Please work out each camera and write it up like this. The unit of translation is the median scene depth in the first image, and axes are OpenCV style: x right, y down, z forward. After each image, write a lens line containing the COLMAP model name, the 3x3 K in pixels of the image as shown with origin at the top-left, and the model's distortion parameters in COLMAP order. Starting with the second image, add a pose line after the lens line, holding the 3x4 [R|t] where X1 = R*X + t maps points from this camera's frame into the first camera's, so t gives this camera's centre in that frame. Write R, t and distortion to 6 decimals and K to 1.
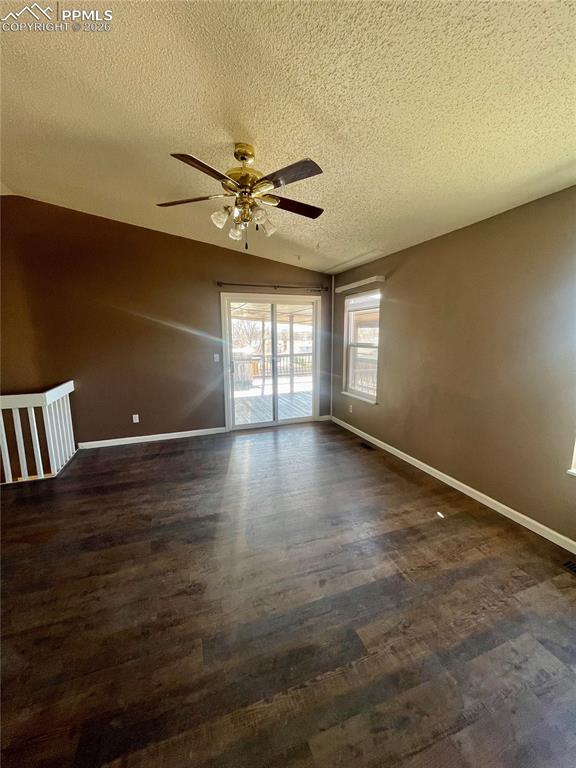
lens RADIAL K [[307.0, 0, 290.0], [0, 307.0, 381.9], [0, 0, 1]] dist [-0.004568, 0.000105]
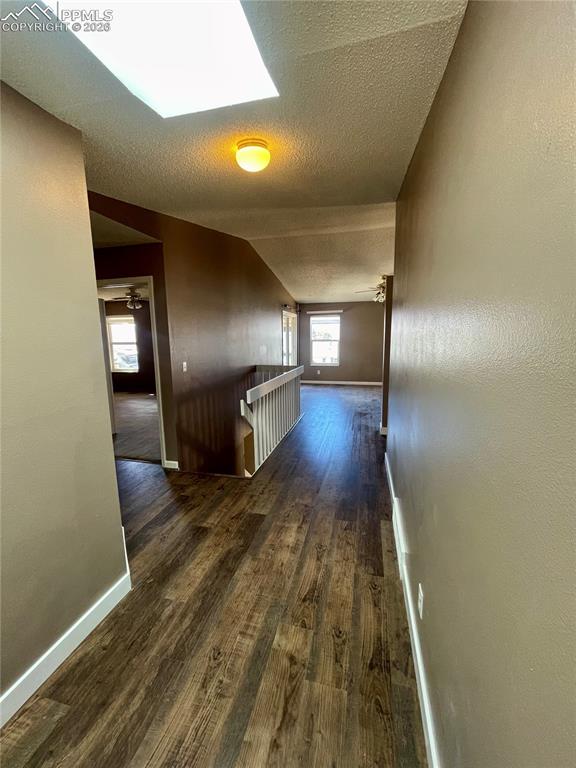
lens RADIAL K [[307.0, 0, 287.8], [0, 307.0, 384.2], [0, 0, 1]] dist [-0.004568, 0.000105]
pose [[0.571549, -0.127299, 0.810634, -2.623082], [0.139711, 0.988566, 0.056736, 0.041334], [-0.808587, 0.080827, 0.582798, -0.007442]]
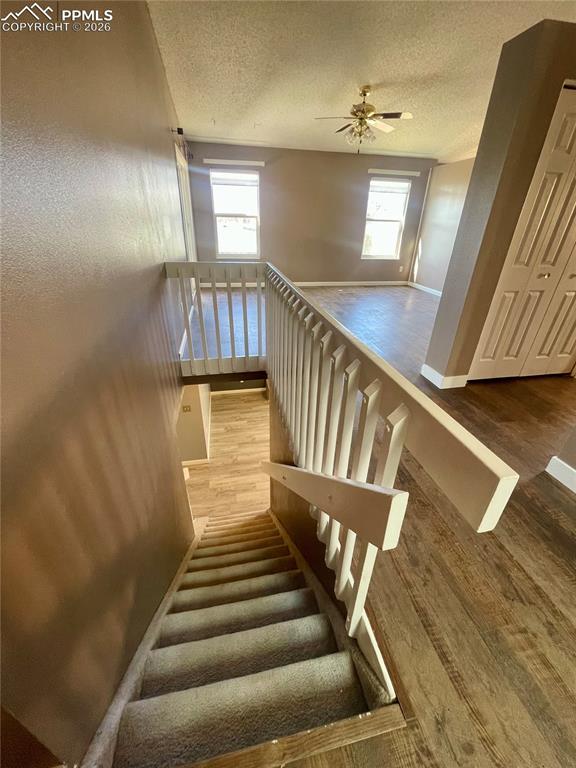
lens RADIAL K [[307.0, 0, 287.5], [0, 307.0, 382.9], [0, 0, 1]] dist [-0.004568, 0.000105]
pose [[0.162613, -0.447568, 0.879340, -1.939996], [0.130256, 0.893140, 0.430504, -0.022506], [-0.978054, 0.044534, 0.203535, 0.856112]]
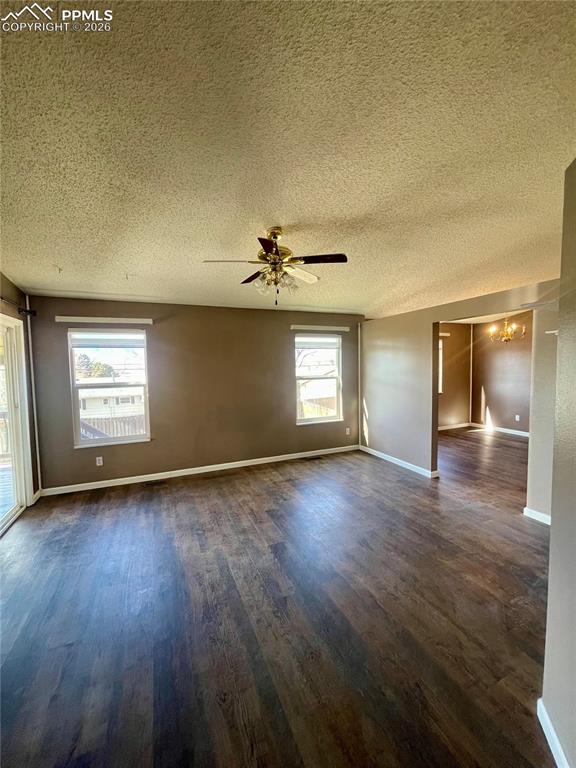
lens RADIAL K [[307.0, 0, 286.7], [0, 307.0, 382.9], [0, 0, 1]] dist [-0.004568, 0.000105]
pose [[-0.049692, -0.046075, 0.997701, -1.097463], [0.175803, 0.982935, 0.054150, -0.132418], [-0.983170, 0.178090, -0.040743, 0.825147]]
